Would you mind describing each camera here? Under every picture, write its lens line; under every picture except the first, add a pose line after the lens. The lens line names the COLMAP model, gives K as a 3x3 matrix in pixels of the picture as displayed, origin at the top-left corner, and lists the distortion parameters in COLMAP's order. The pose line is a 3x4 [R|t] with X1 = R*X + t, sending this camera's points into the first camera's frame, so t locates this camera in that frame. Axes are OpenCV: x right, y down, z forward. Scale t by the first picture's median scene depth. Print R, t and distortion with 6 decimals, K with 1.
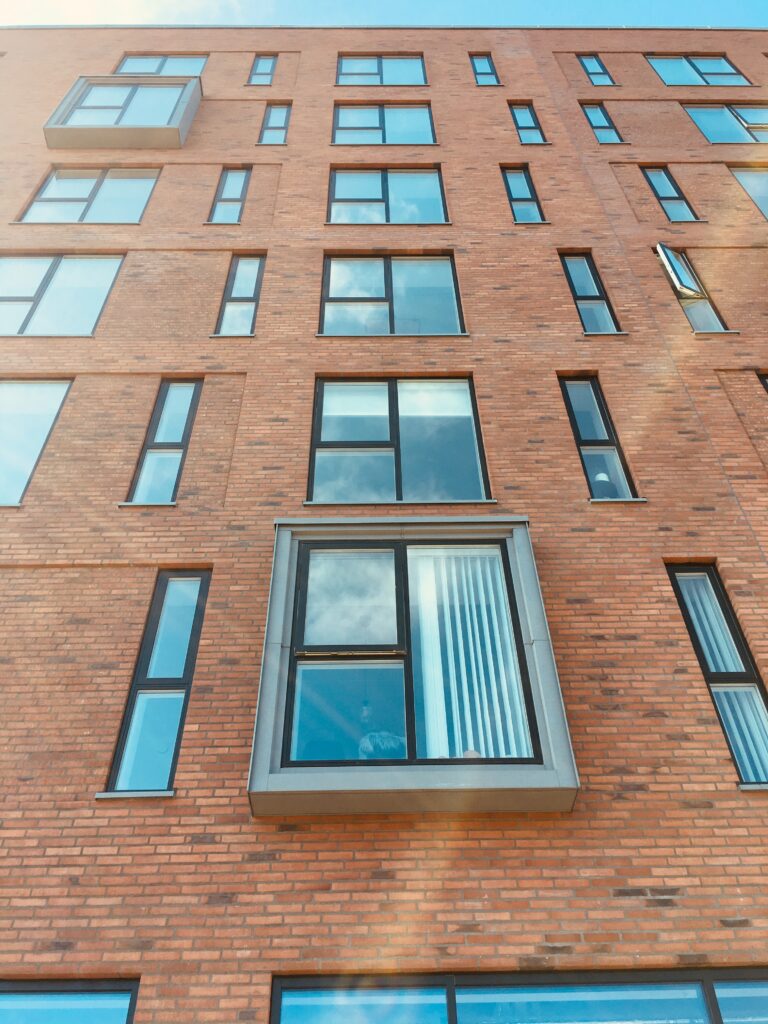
lens RADIAL K [[880.5, 0, 384.0], [0, 880.5, 512.0], [0, 0, 1]] dist [0.099028, -0.150480]
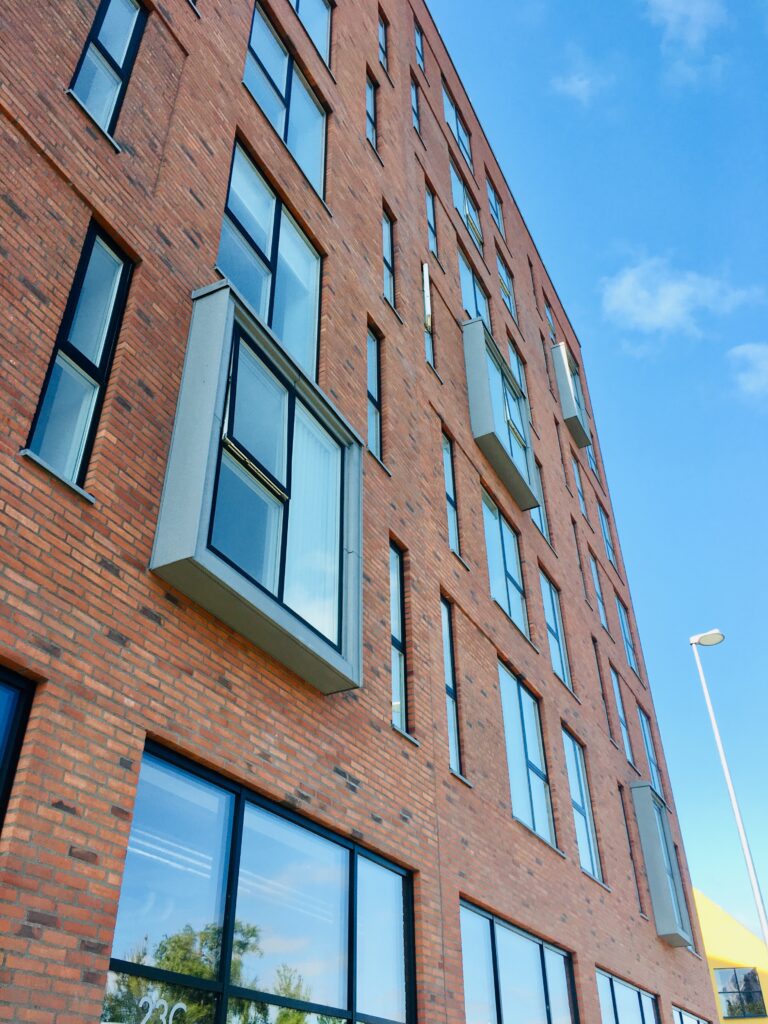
lens RADIAL K [[880.5, 0, 384.0], [0, 880.5, 512.0], [0, 0, 1]] dist [0.099028, -0.150480]
pose [[0.462609, 0.527998, 0.712188, -0.769657], [-0.646215, 0.750784, -0.136856, 0.280061], [-0.606959, -0.396916, 0.688520, 0.249207]]
